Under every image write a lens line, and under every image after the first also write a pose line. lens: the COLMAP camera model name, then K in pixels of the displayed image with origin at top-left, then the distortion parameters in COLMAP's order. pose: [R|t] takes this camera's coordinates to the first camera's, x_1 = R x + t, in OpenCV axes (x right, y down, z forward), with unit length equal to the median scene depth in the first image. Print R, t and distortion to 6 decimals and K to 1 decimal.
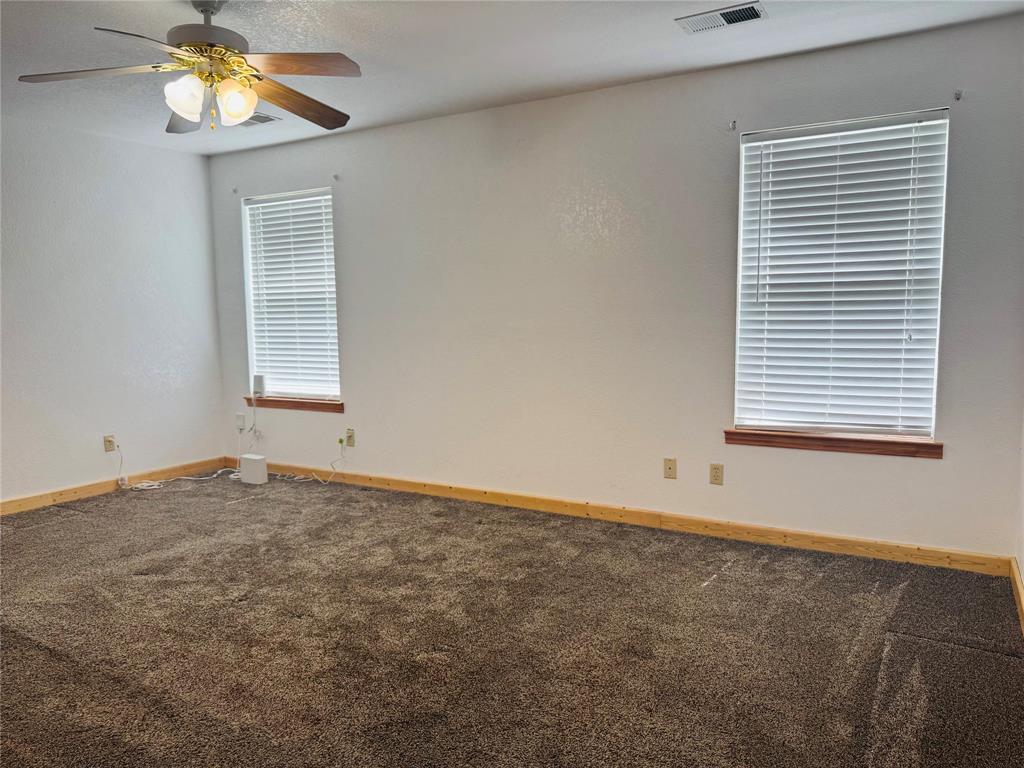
lens RADIAL K [[714.0, 0, 523.8], [0, 714.0, 386.2], [0, 0, 1]] dist [0.007269, -0.035633]
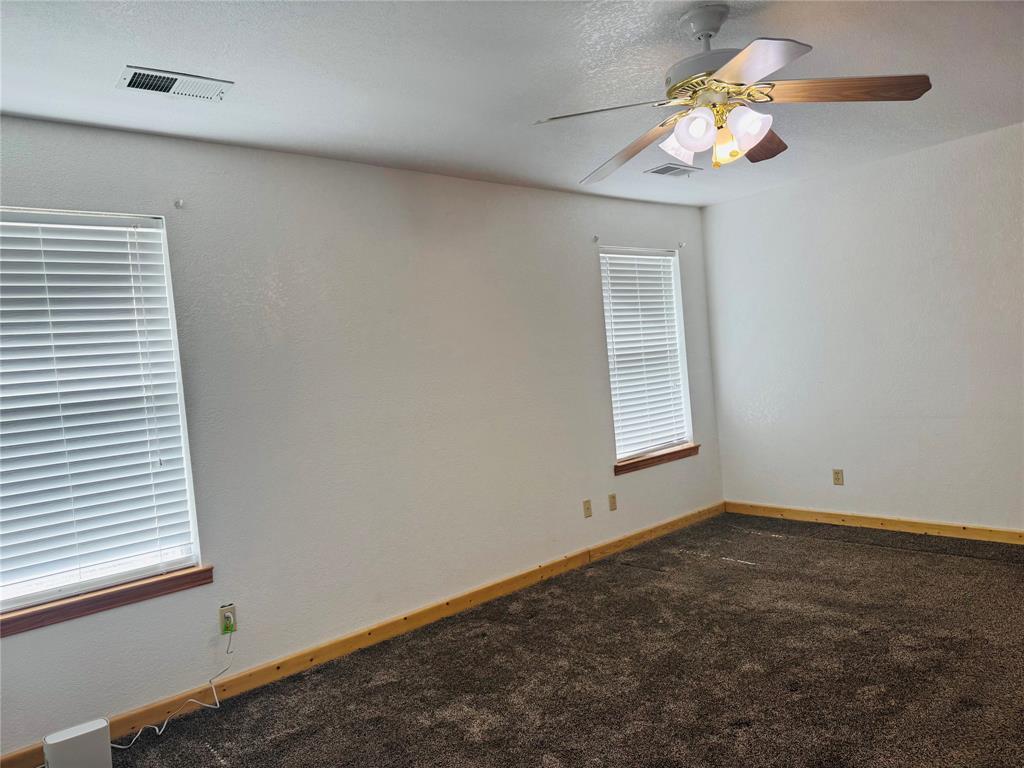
lens RADIAL K [[714.0, 0, 523.8], [0, 714.0, 386.2], [0, 0, 1]] dist [0.007269, -0.035633]
pose [[0.309351, -0.043920, 0.949933, -0.755344], [0.185004, 0.982626, -0.014815, -0.070343], [-0.932779, 0.180325, 0.312101, 0.544000]]
